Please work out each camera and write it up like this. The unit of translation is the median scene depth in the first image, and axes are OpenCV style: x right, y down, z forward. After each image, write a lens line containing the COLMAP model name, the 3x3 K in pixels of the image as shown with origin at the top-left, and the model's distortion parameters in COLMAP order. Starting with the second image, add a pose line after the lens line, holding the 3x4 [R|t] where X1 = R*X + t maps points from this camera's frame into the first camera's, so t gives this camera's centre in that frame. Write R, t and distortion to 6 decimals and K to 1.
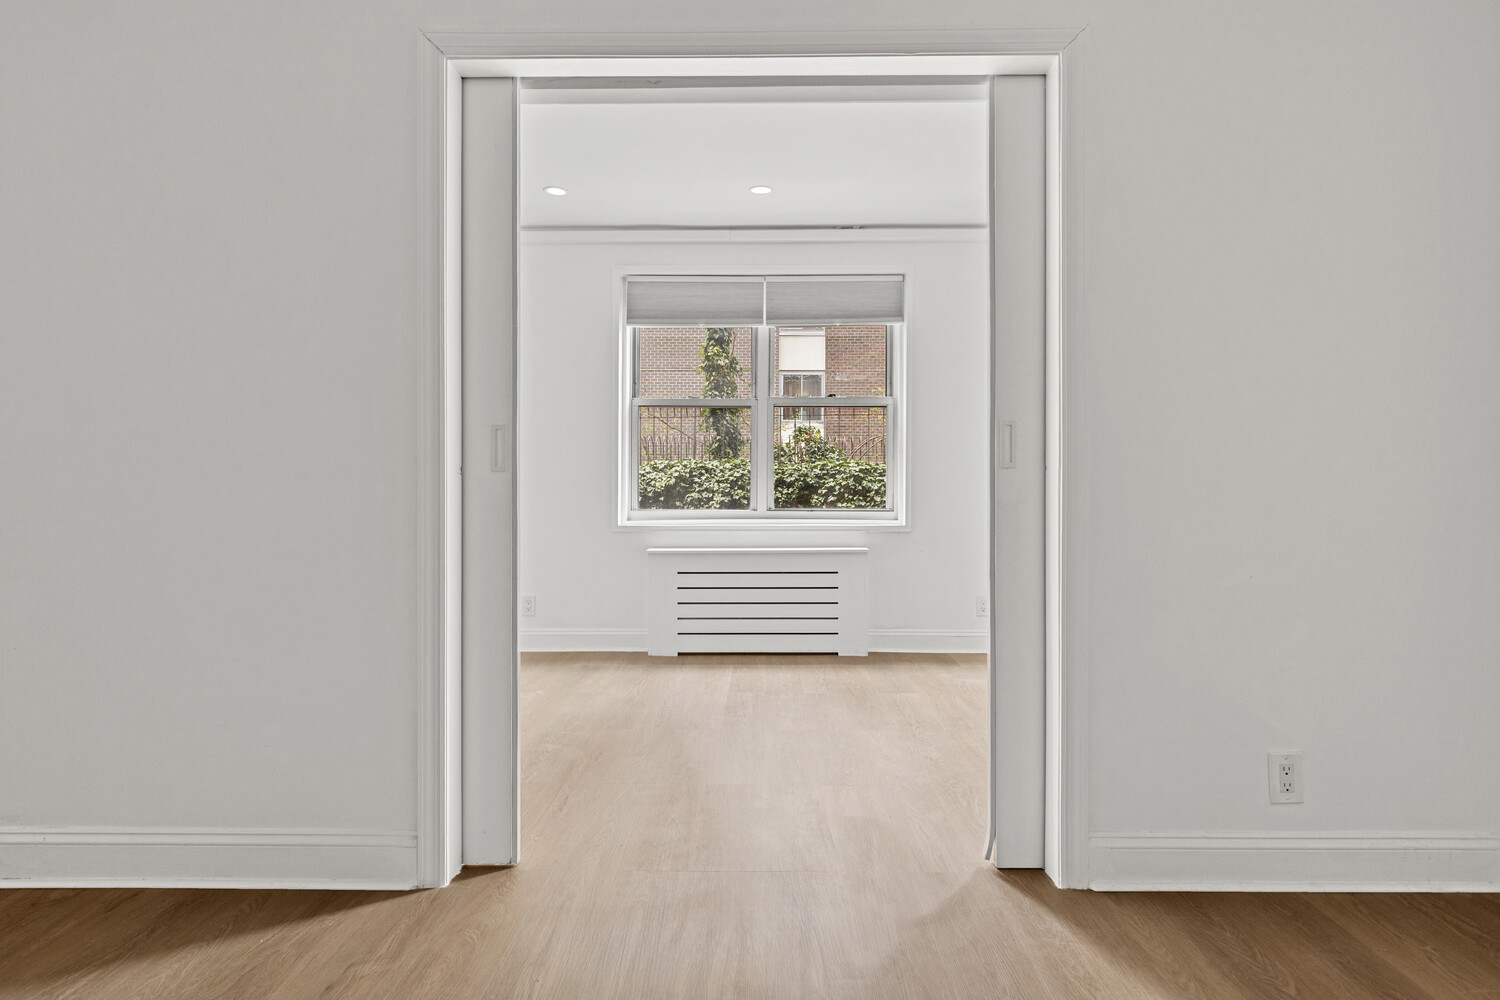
lens RADIAL K [[823.8, 0, 756.5], [0, 823.8, 496.4], [0, 0, 1]] dist [0.000825, 0.000698]
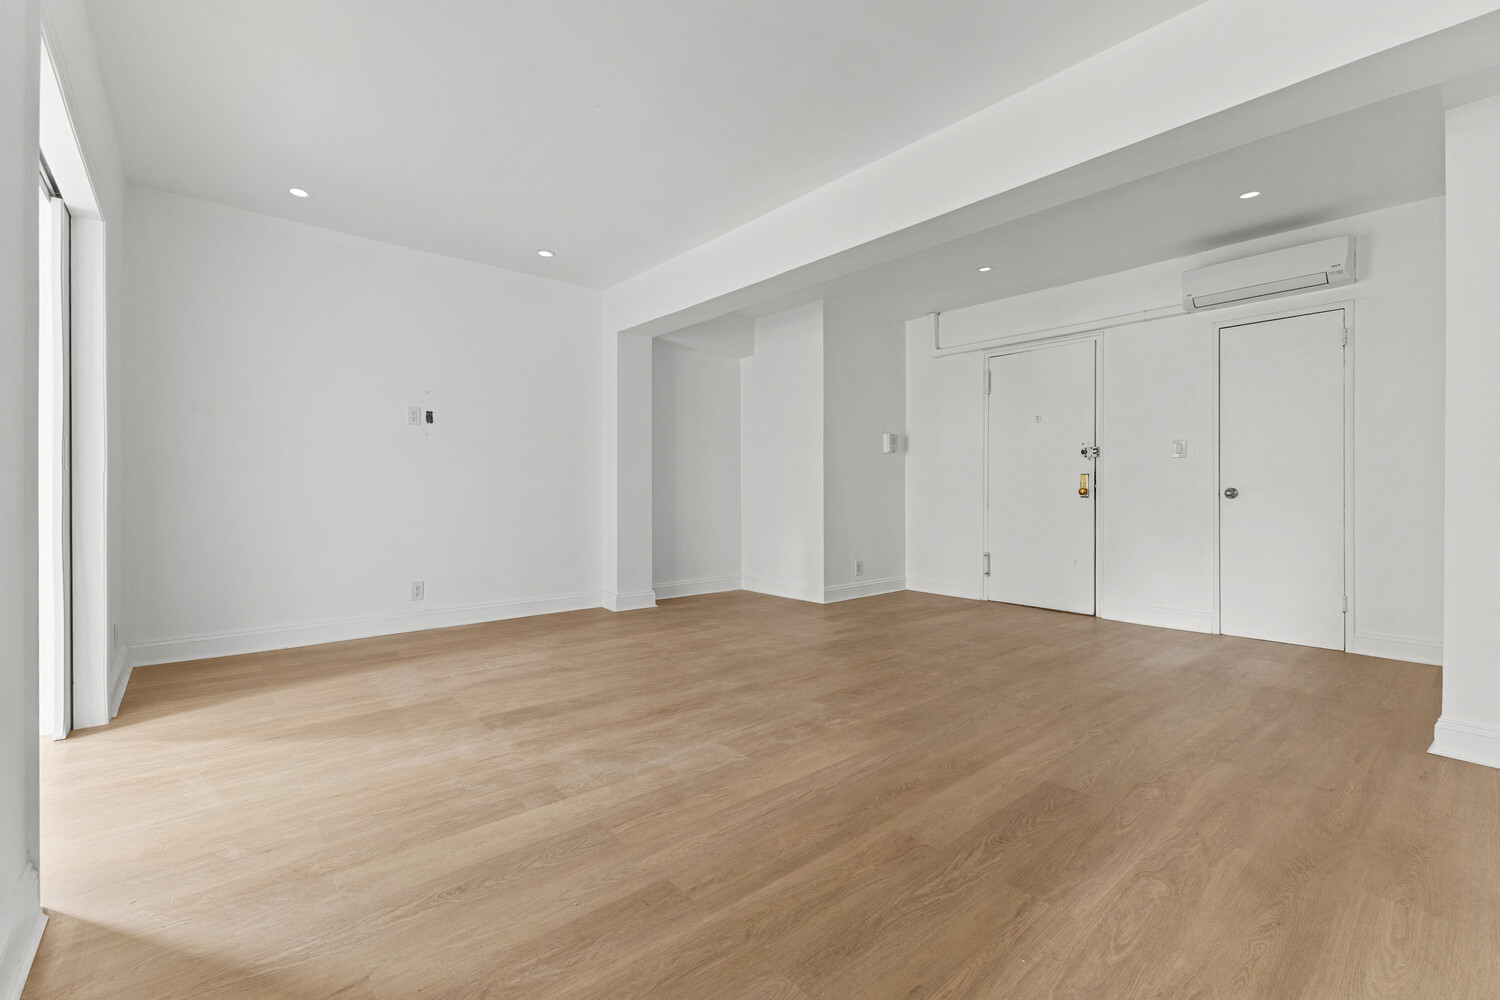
lens RADIAL K [[647.3, 0, 753.0], [0, 647.3, 489.6], [0, 0, 1]] dist [0.009253, -0.001868]
pose [[-0.657559, -0.002099, 0.753400, -0.588406], [0.000411, 0.999995, 0.003145, -0.002105], [-0.753403, 0.002378, -0.657554, 0.349345]]
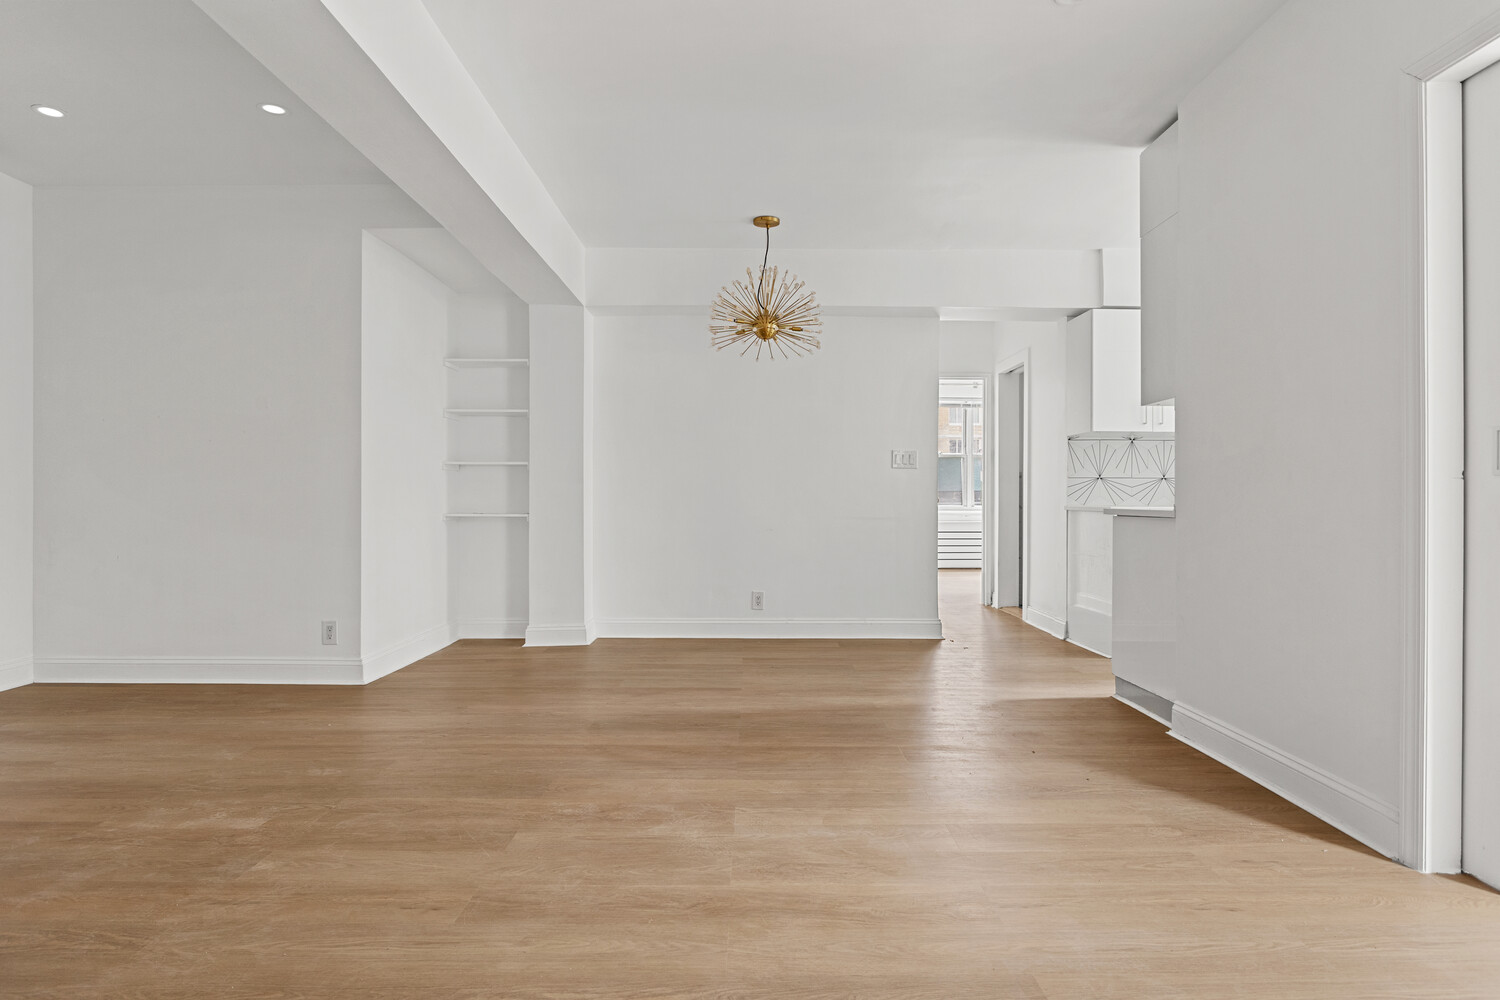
lens RADIAL K [[783.0, 0, 755.2], [0, 783.0, 505.6], [0, 0, 1]] dist [-0.004428, -0.001016]
pose [[0.012573, 0.009382, -0.999877, 0.239883], [-0.003844, 0.999949, 0.009334, 0.000003], [0.999914, 0.003727, 0.012608, 0.054427]]
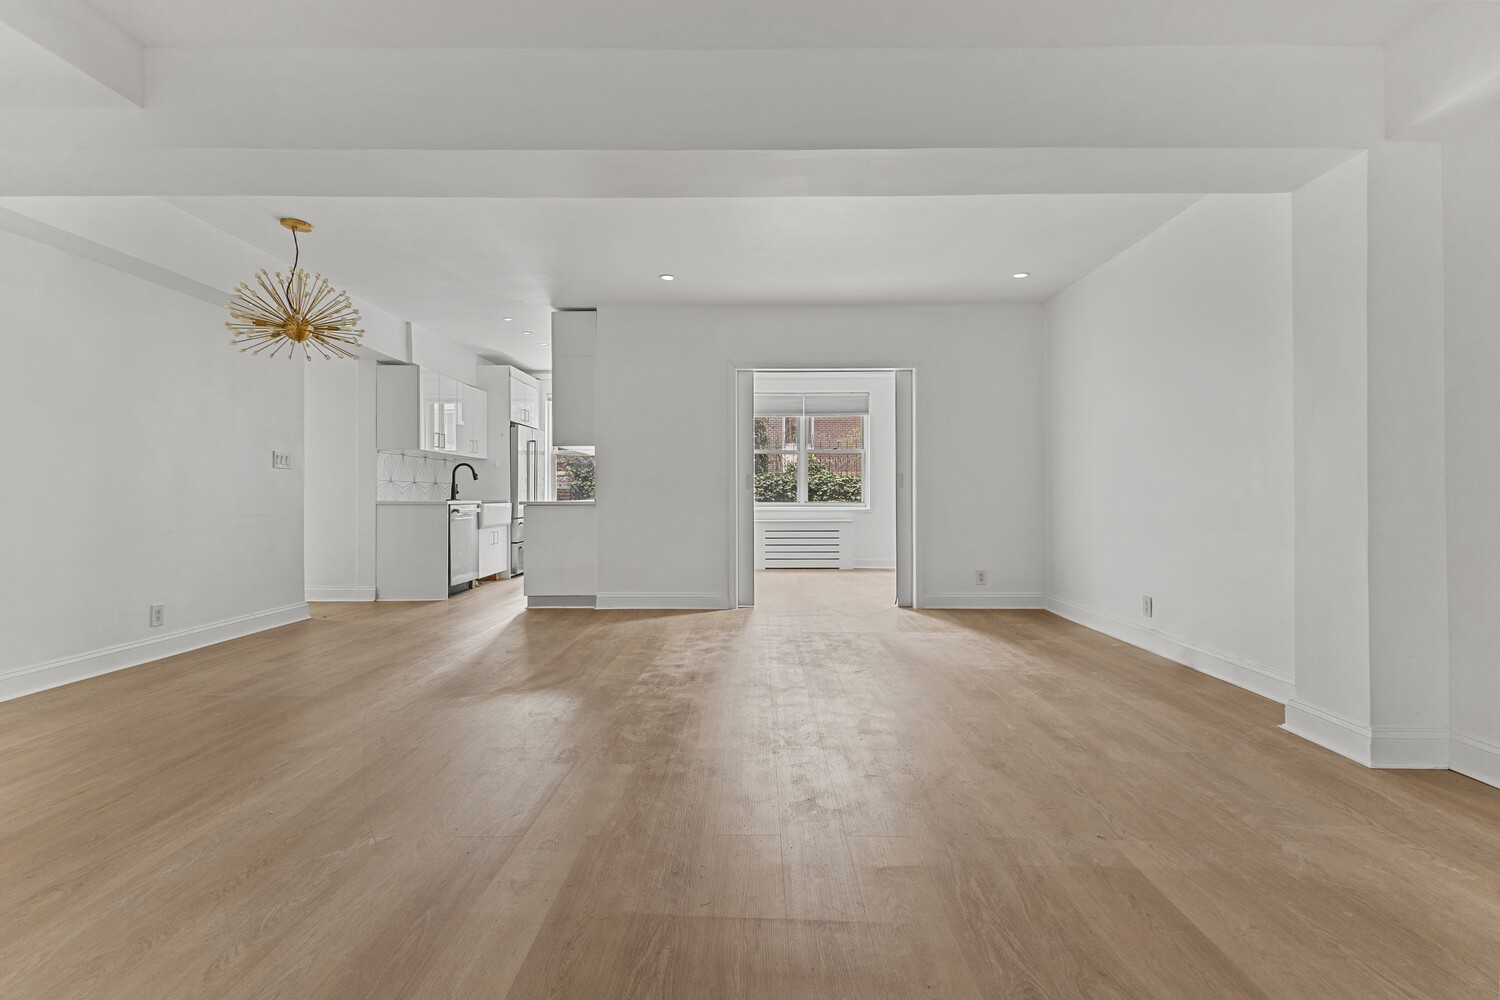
lens RADIAL K [[647.3, 0, 747.9], [0, 647.3, 492.0], [0, 0, 1]] dist [0.009253, -0.001868]
pose [[0.999983, -0.001247, -0.005647, -0.126281], [0.001210, 0.999978, -0.006541, 0.000536], [0.005655, 0.006534, 0.999963, -0.683059]]
